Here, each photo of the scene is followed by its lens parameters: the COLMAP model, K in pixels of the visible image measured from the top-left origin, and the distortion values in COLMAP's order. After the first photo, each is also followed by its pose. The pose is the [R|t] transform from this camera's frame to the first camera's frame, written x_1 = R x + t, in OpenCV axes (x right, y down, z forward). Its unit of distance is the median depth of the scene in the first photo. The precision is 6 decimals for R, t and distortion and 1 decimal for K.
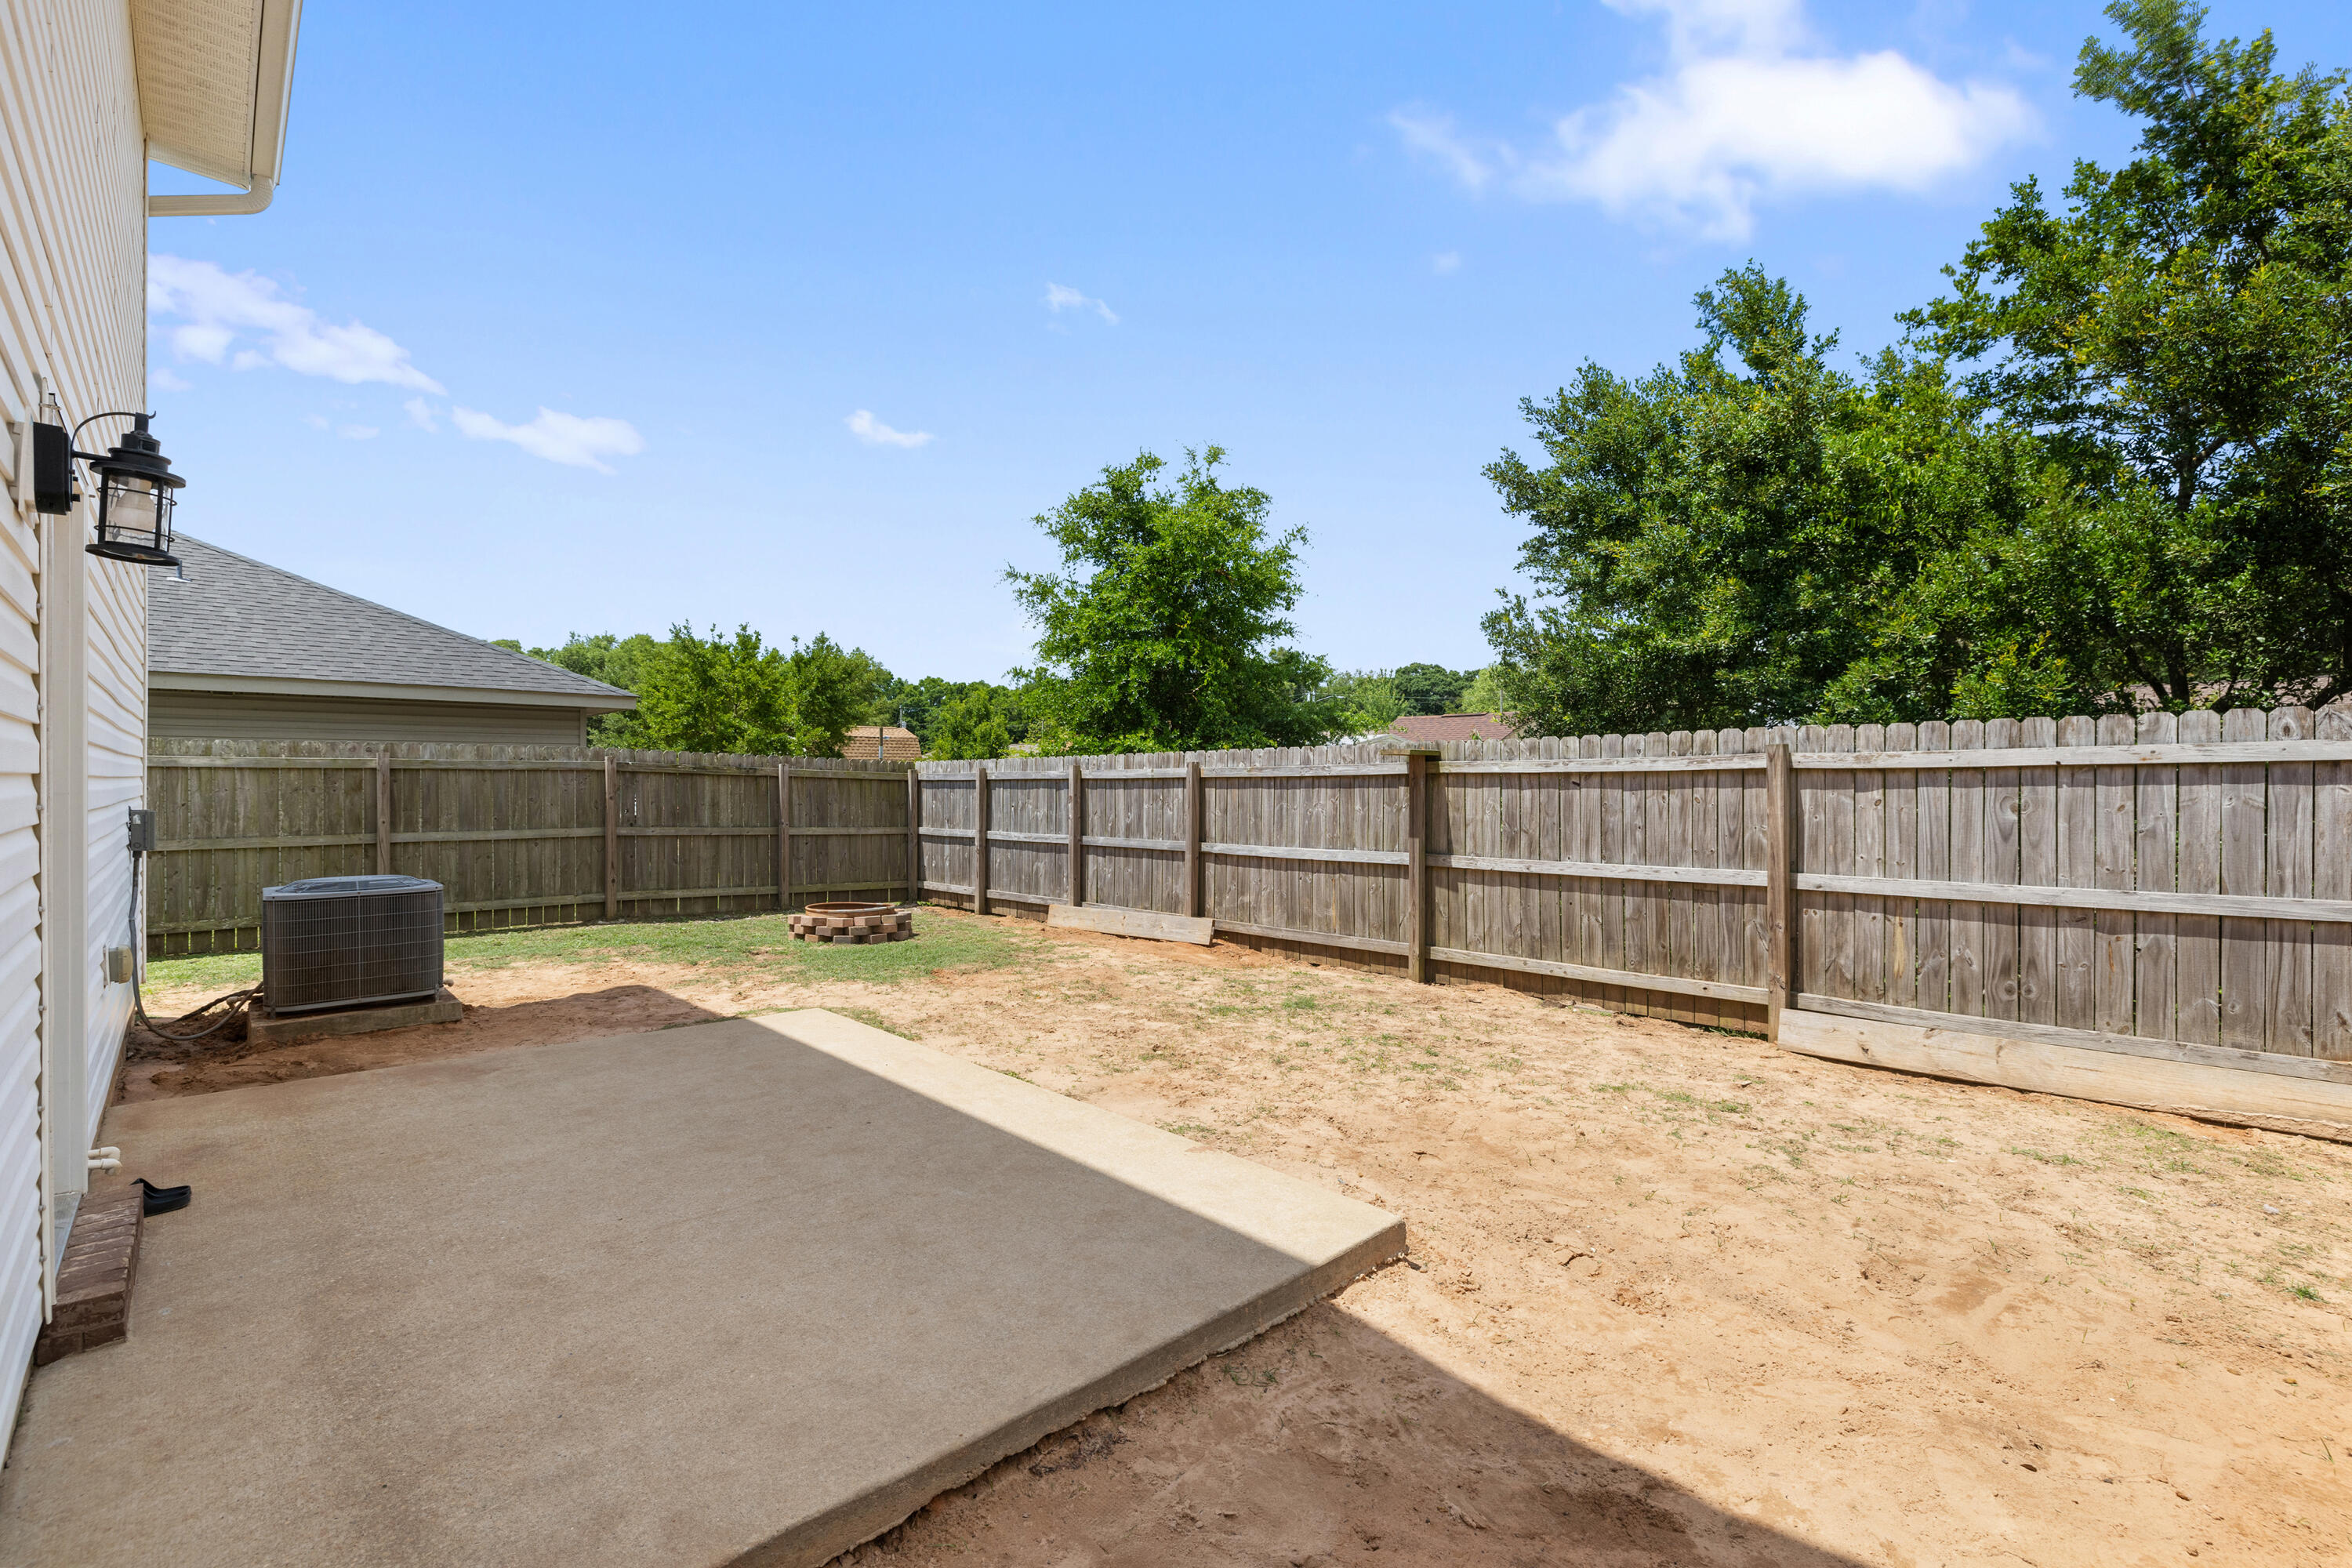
lens RADIAL K [[1025.4, 0, 1182.5], [0, 1025.4, 780.7], [0, 0, 1]] dist [-0.001443, 0.001143]
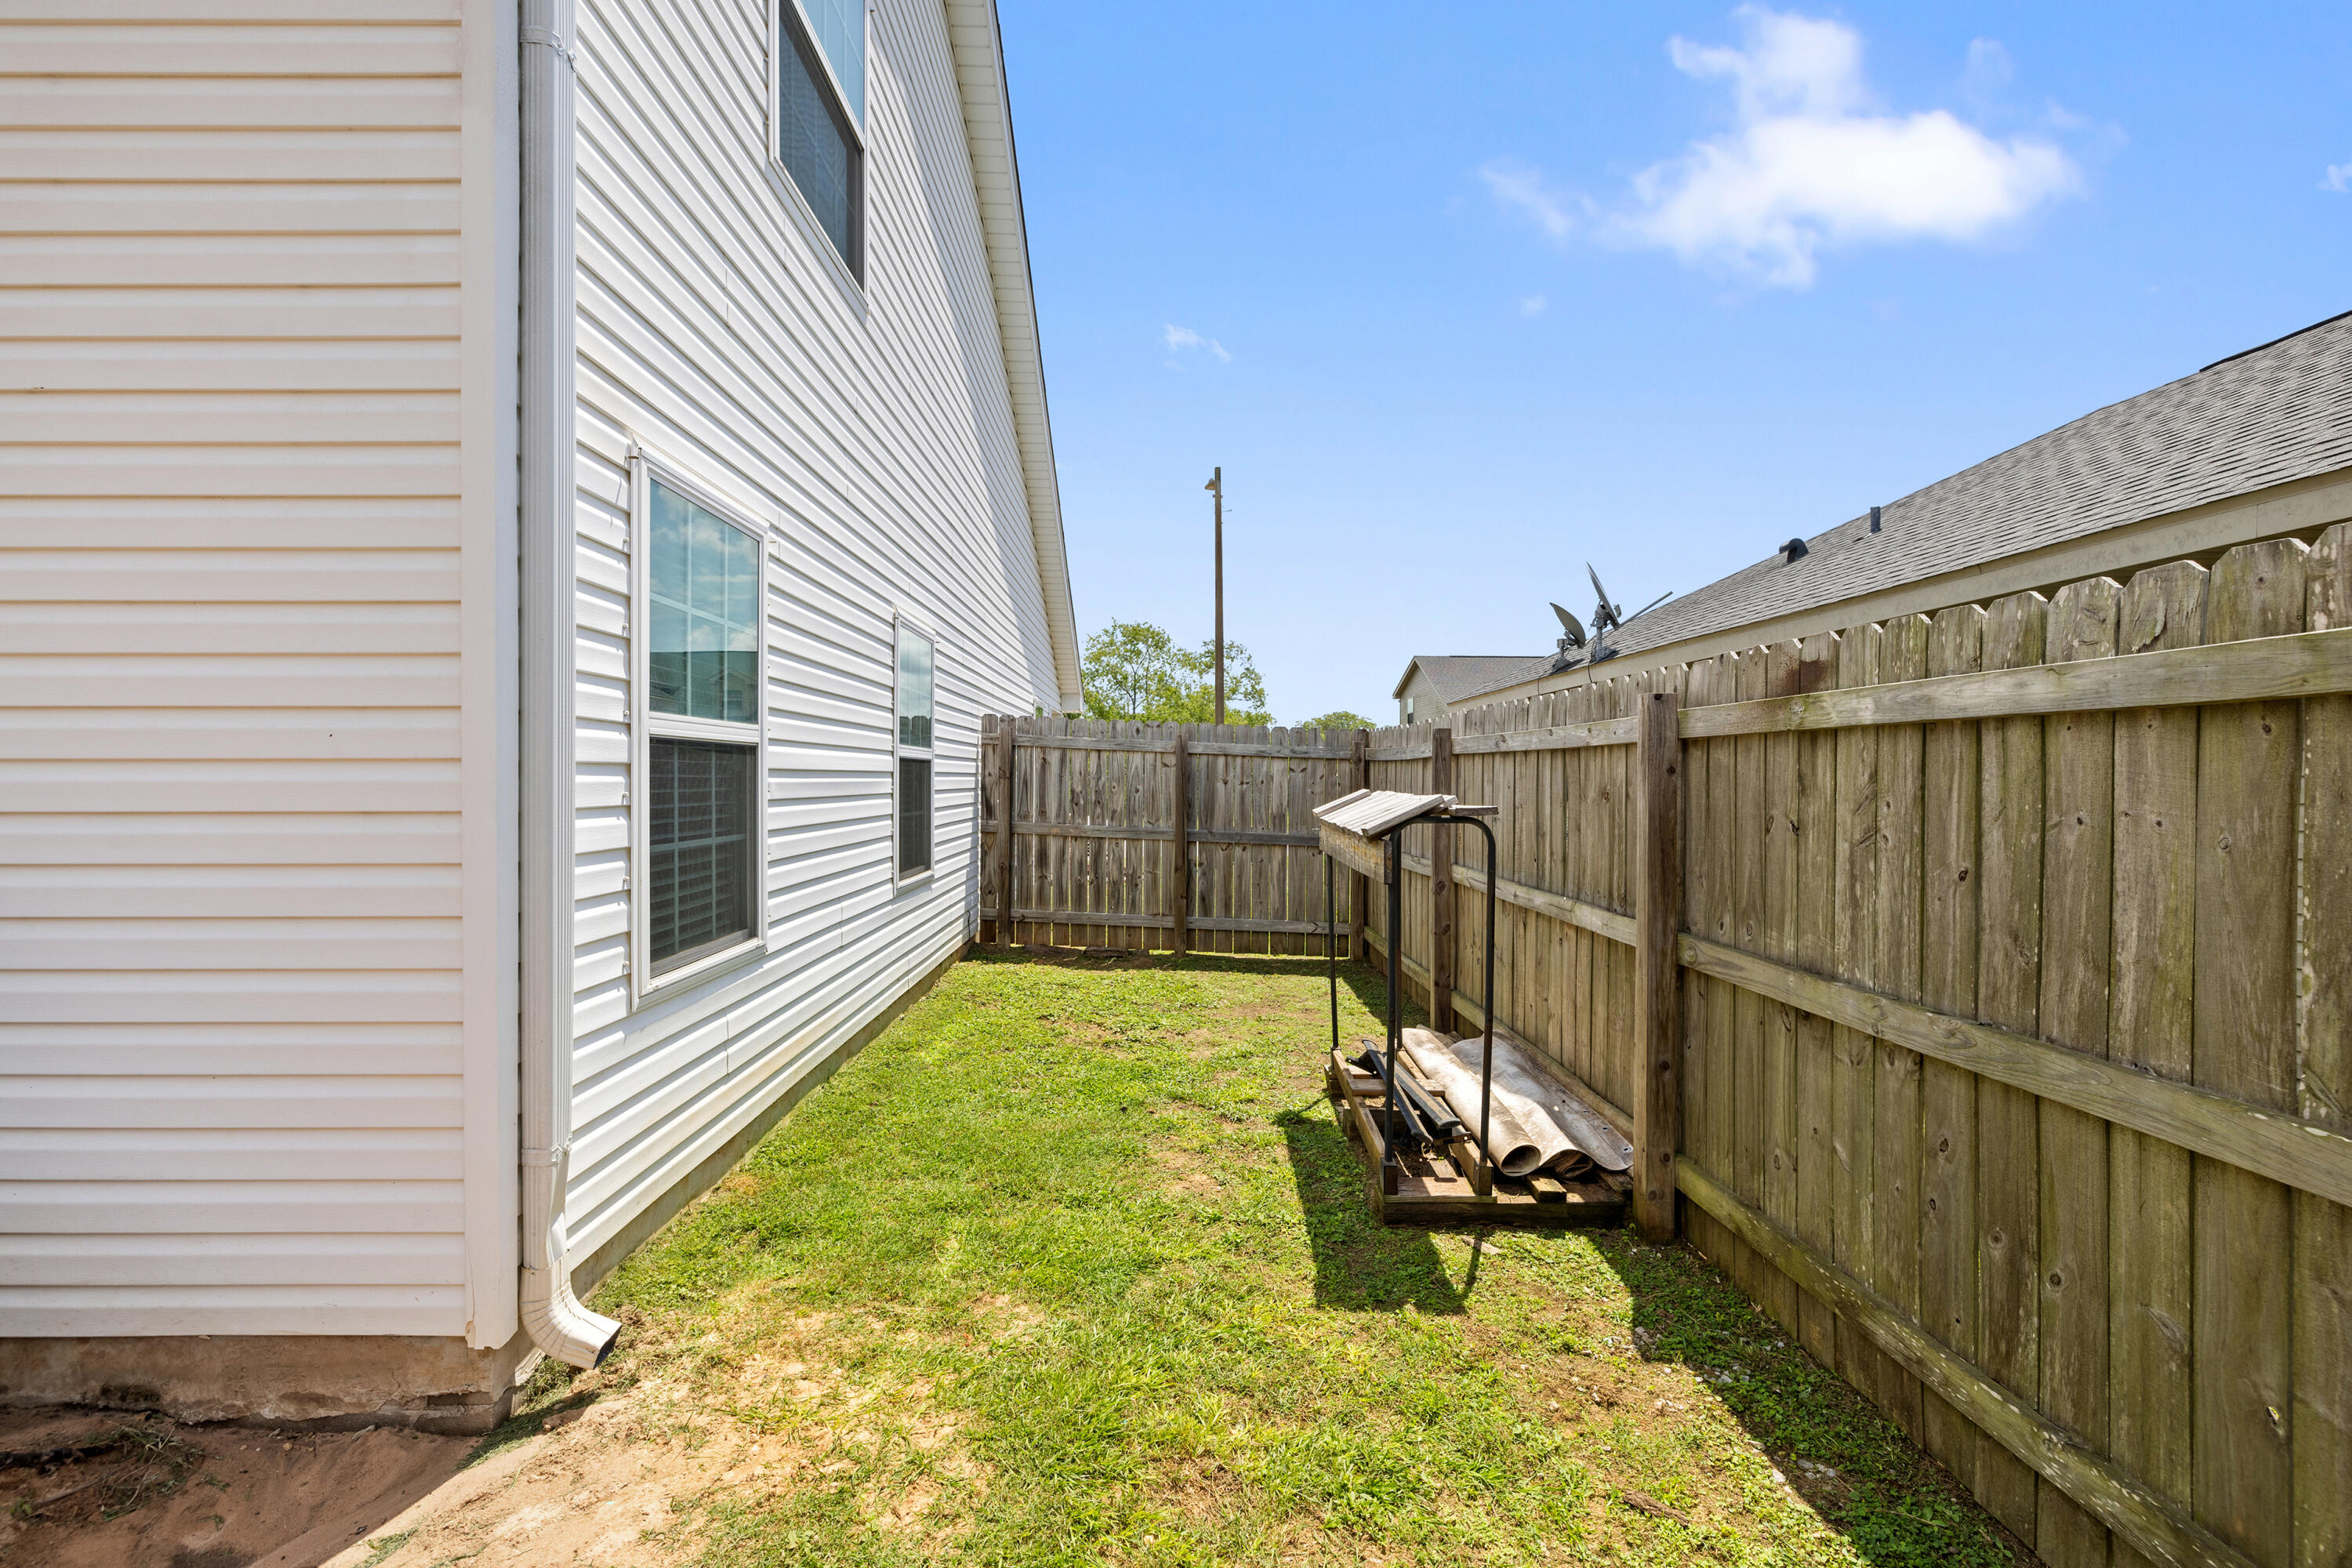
lens RADIAL K [[1025.4, 0, 1154.3], [0, 1025.4, 777.7], [0, 0, 1]] dist [-0.001443, 0.001143]
pose [[-0.697022, -0.004950, -0.717033, -0.564315], [-0.004168, 0.999987, -0.002852, 0.001636], [0.717038, 0.001001, -0.697033, 0.871554]]
